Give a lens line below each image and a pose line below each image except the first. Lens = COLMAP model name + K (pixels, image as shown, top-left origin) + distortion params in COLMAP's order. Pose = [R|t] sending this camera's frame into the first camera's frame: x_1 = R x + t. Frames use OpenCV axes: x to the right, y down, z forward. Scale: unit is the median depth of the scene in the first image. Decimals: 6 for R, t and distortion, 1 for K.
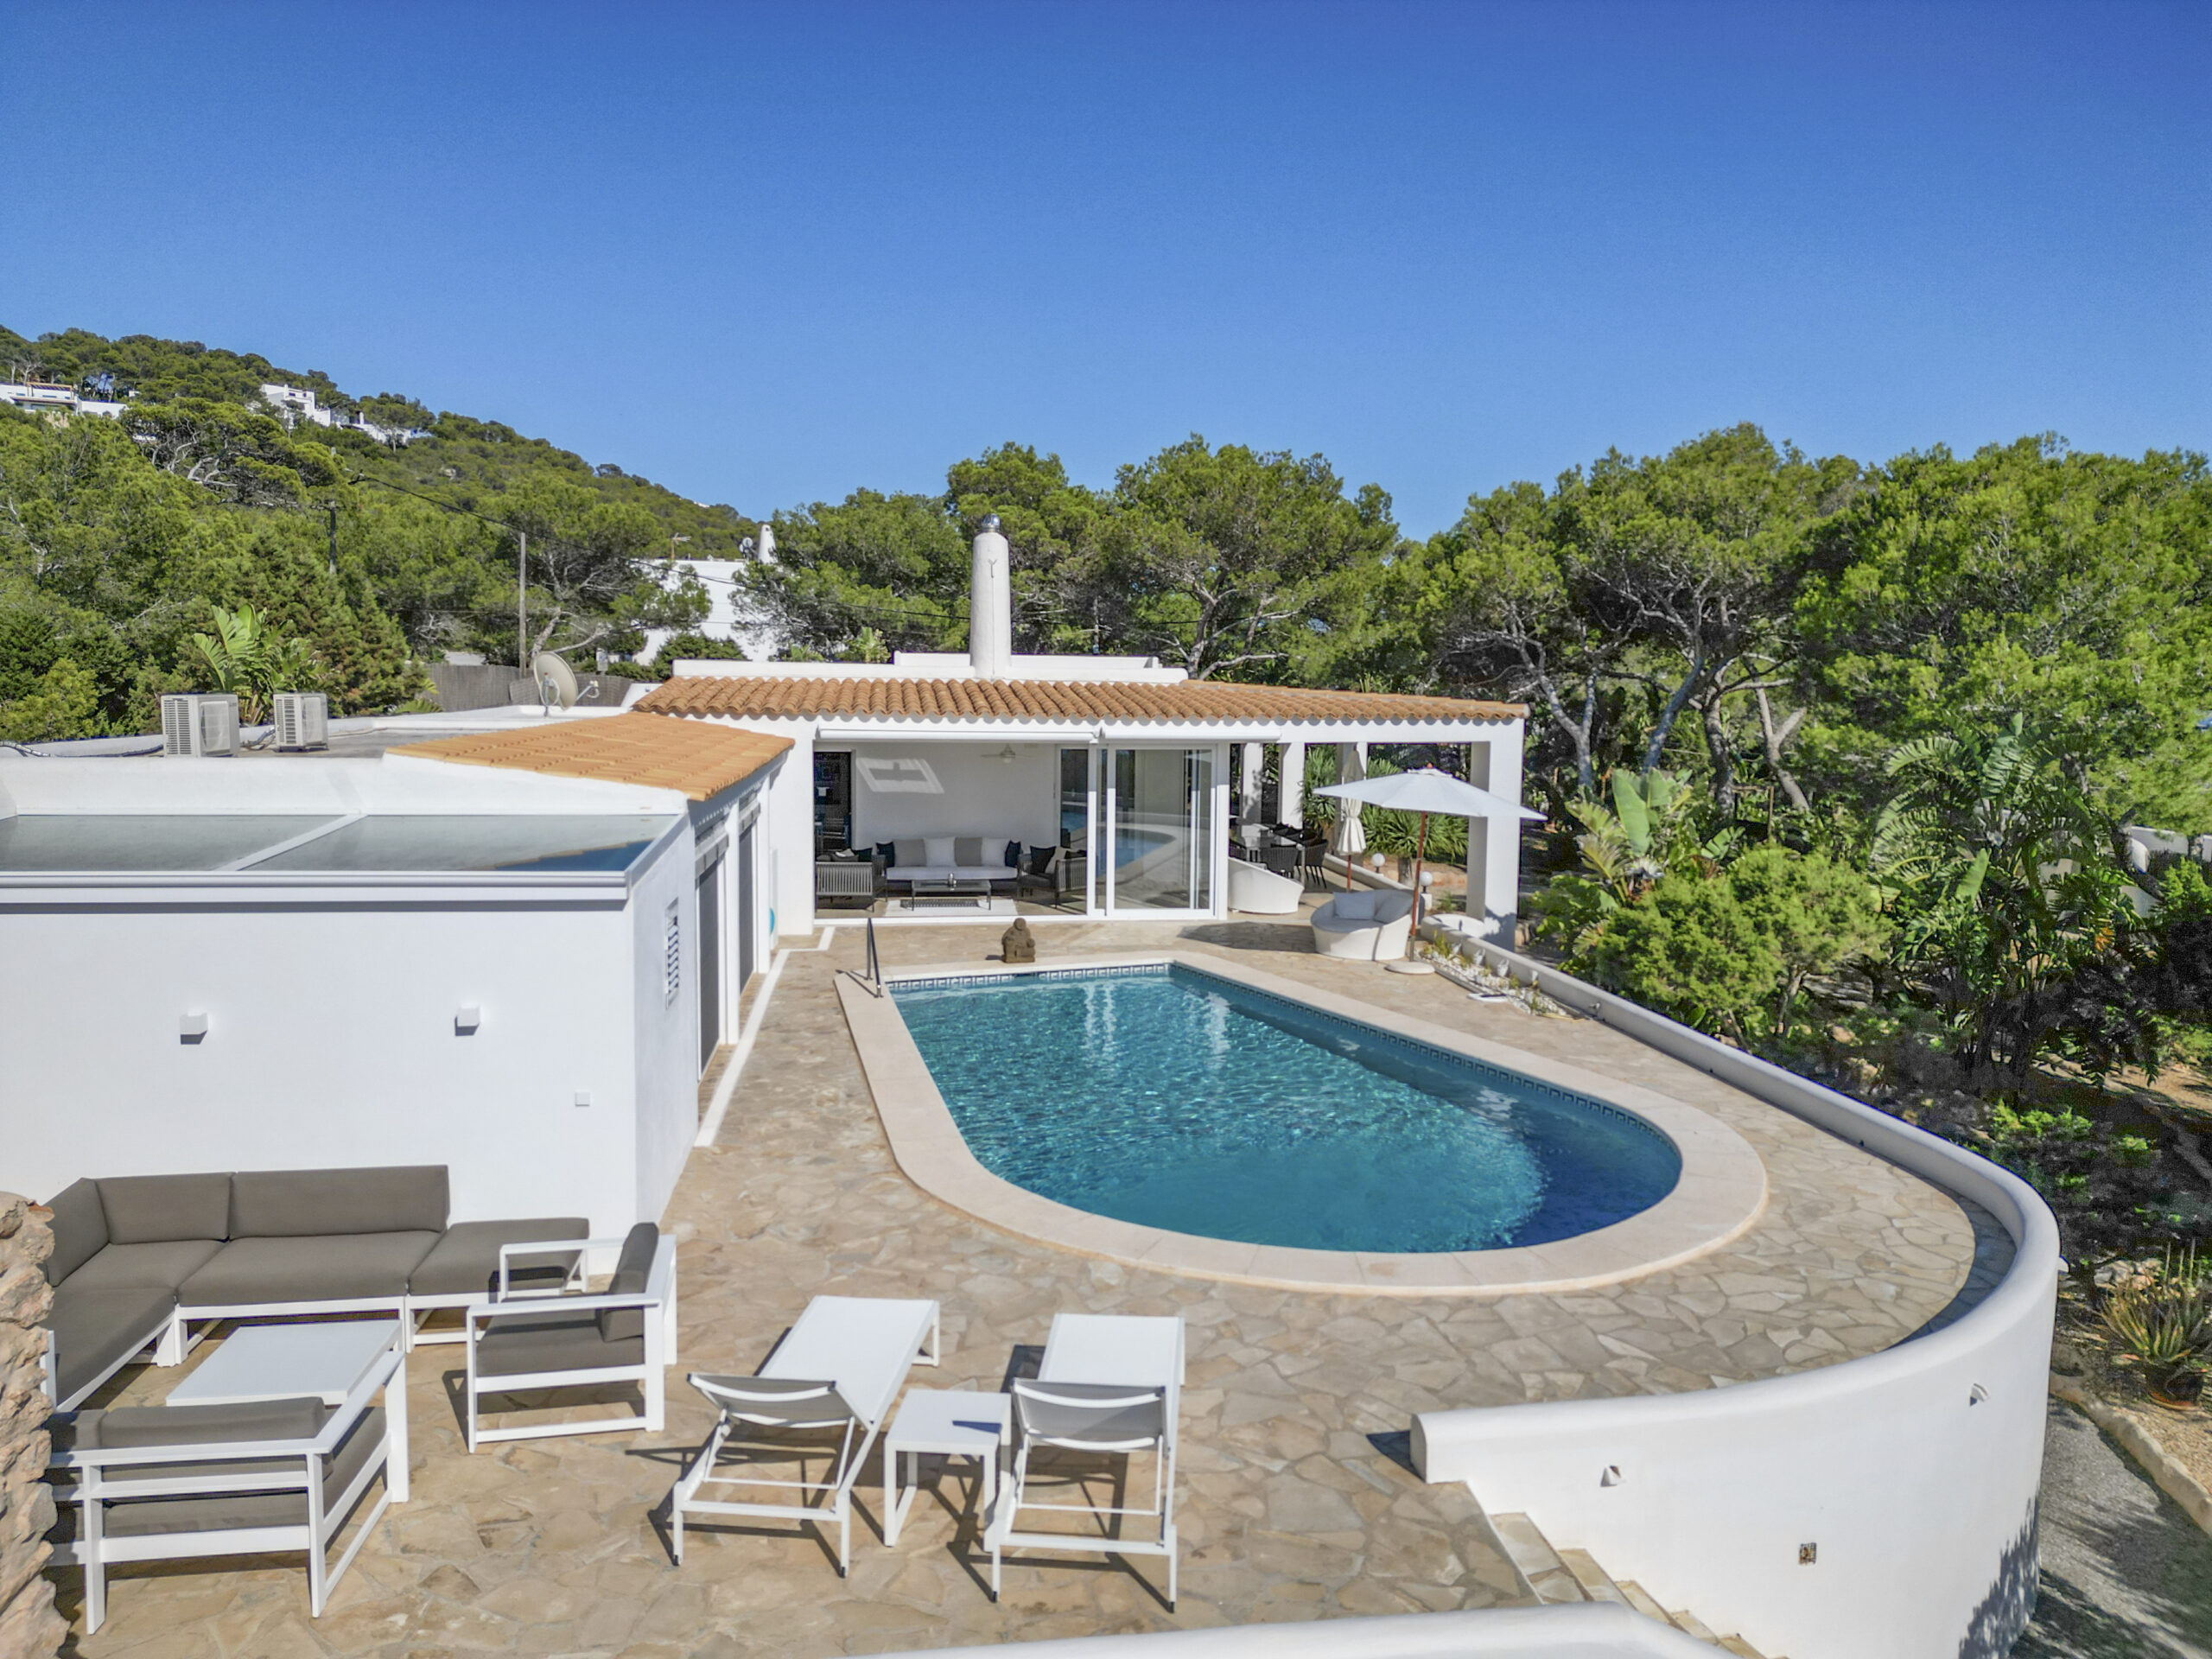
lens RADIAL K [[1540.2, 0, 1106.0], [0, 1540.2, 829.5], [0, 0, 1]] dist [0.077154, -0.048523]
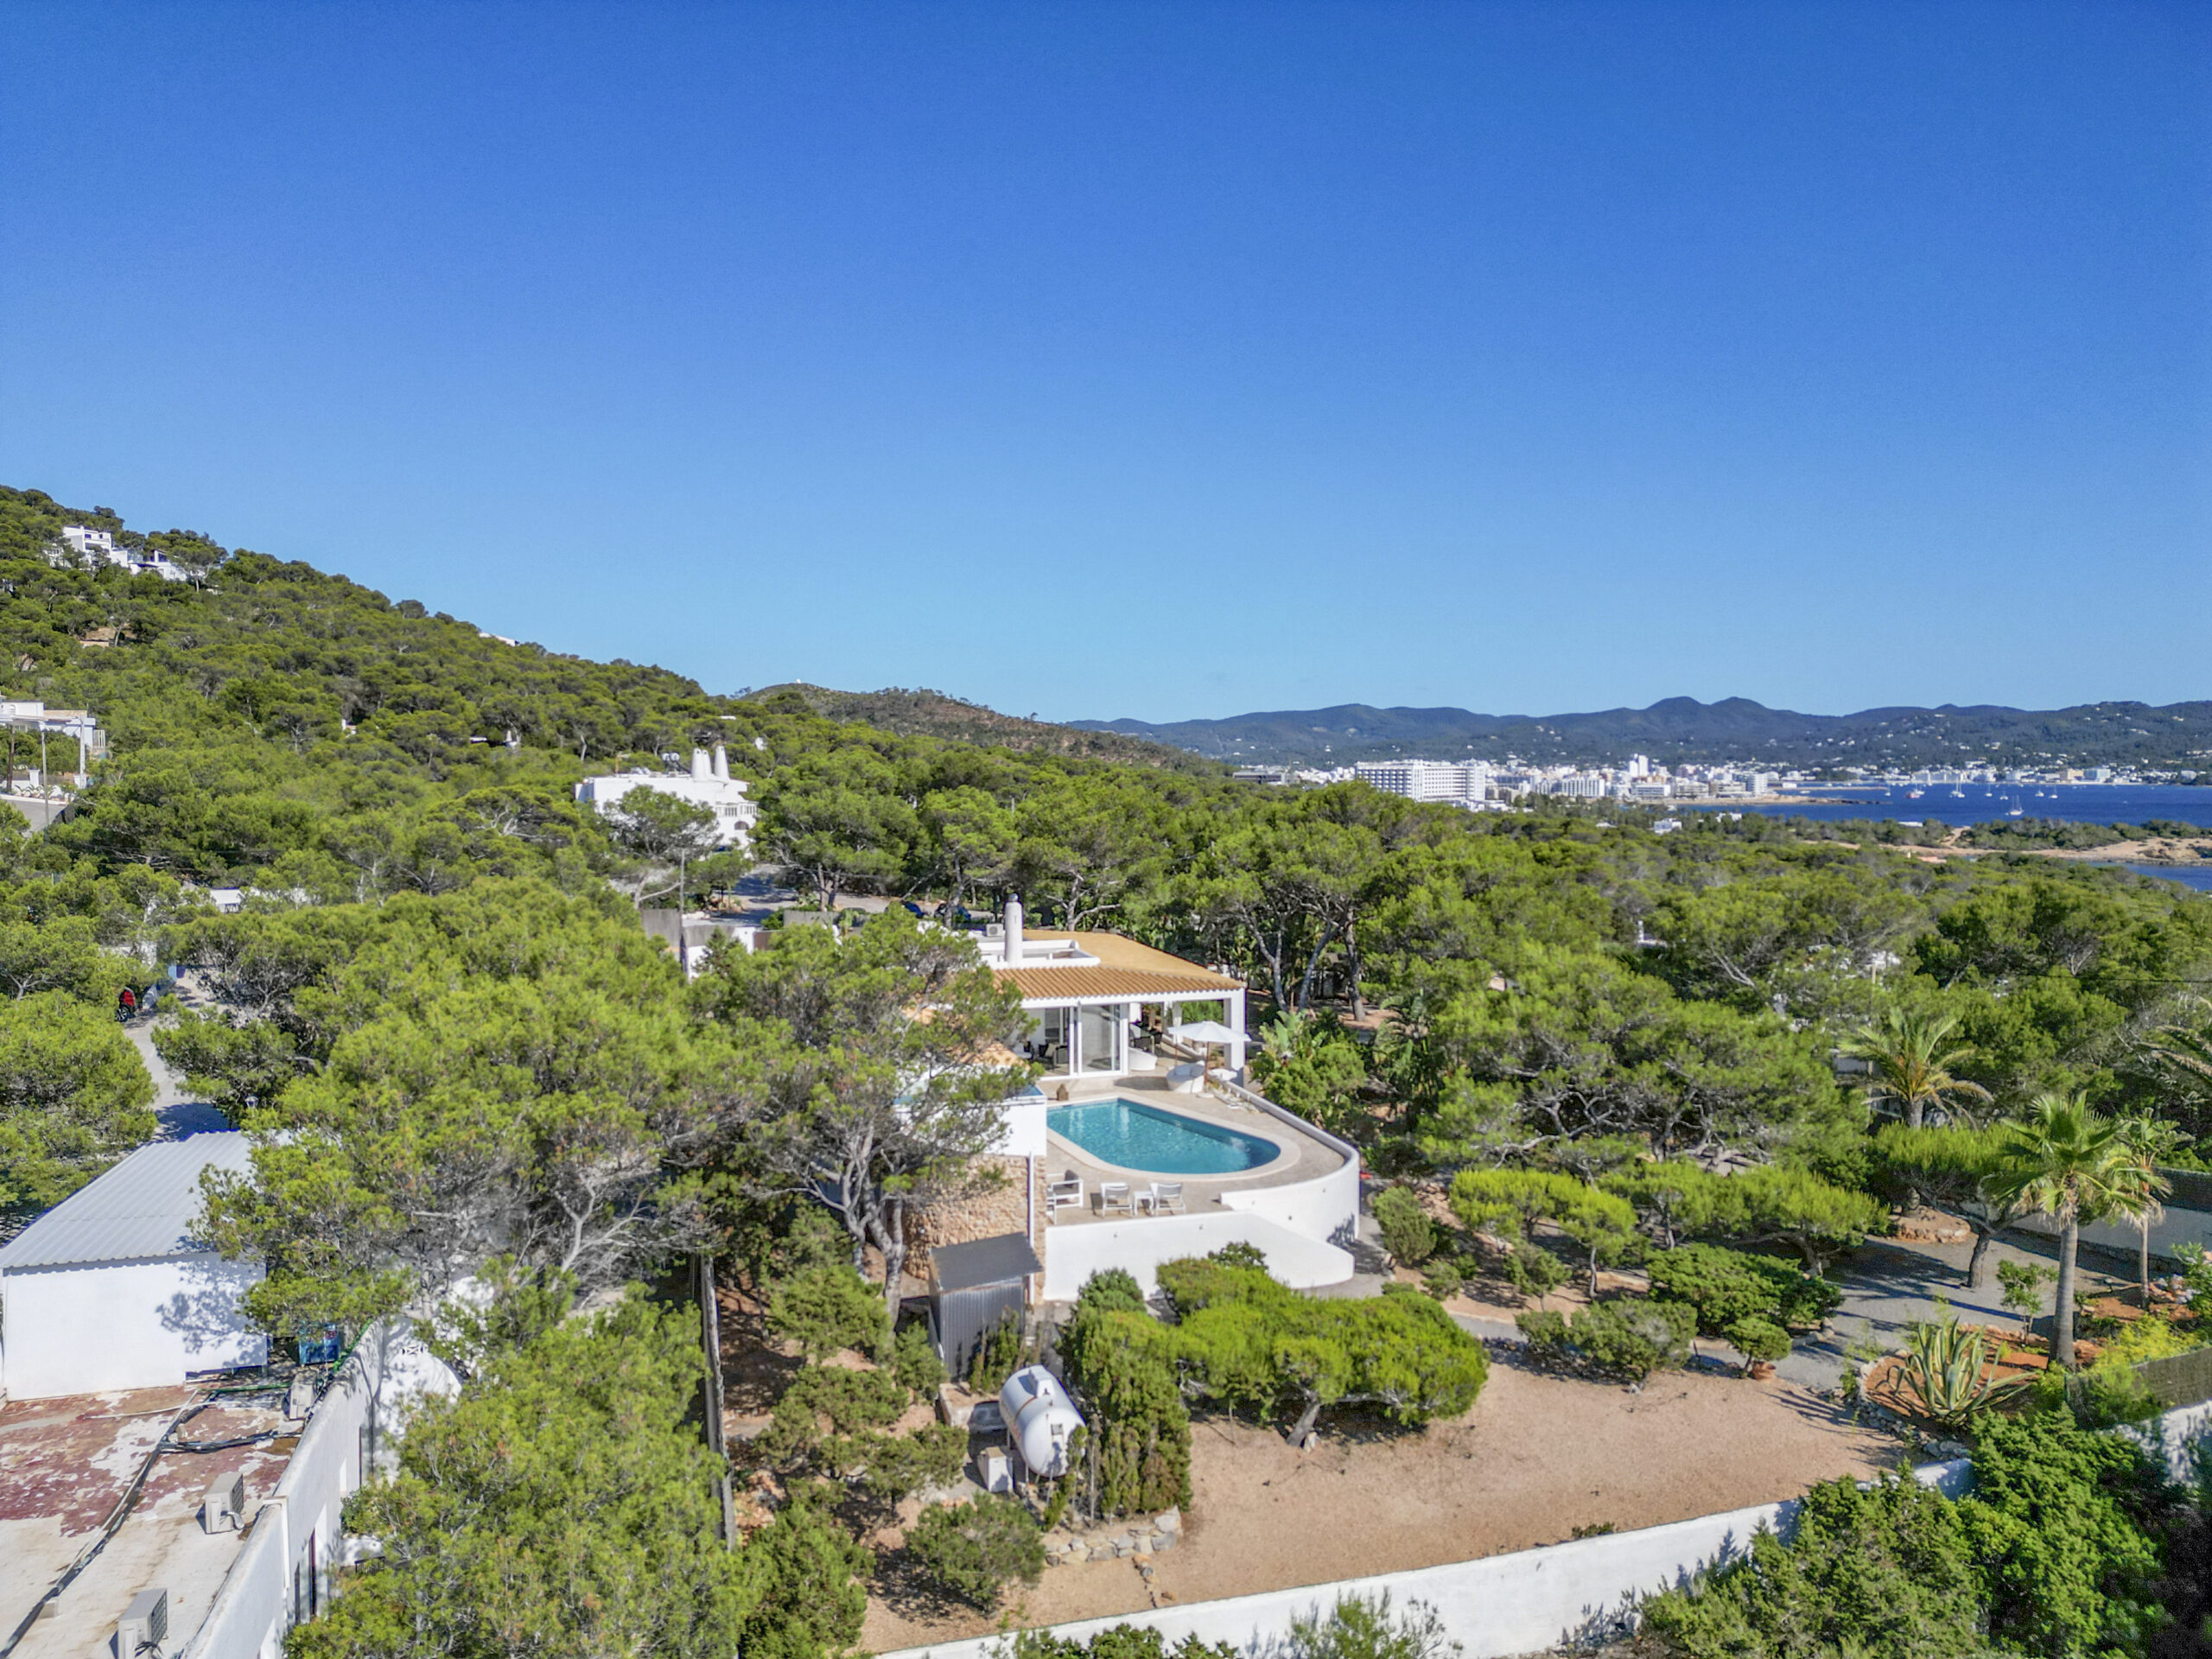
lens RADIAL K [[1540.2, 0, 1106.0], [0, 1540.2, 829.5], [0, 0, 1]] dist [0.077154, -0.048523]
pose [[0.987199, -0.015409, 0.158748, -0.338673], [0.023742, 0.998430, -0.050730, -0.206724], [-0.157717, 0.053850, 0.986015, -1.421385]]
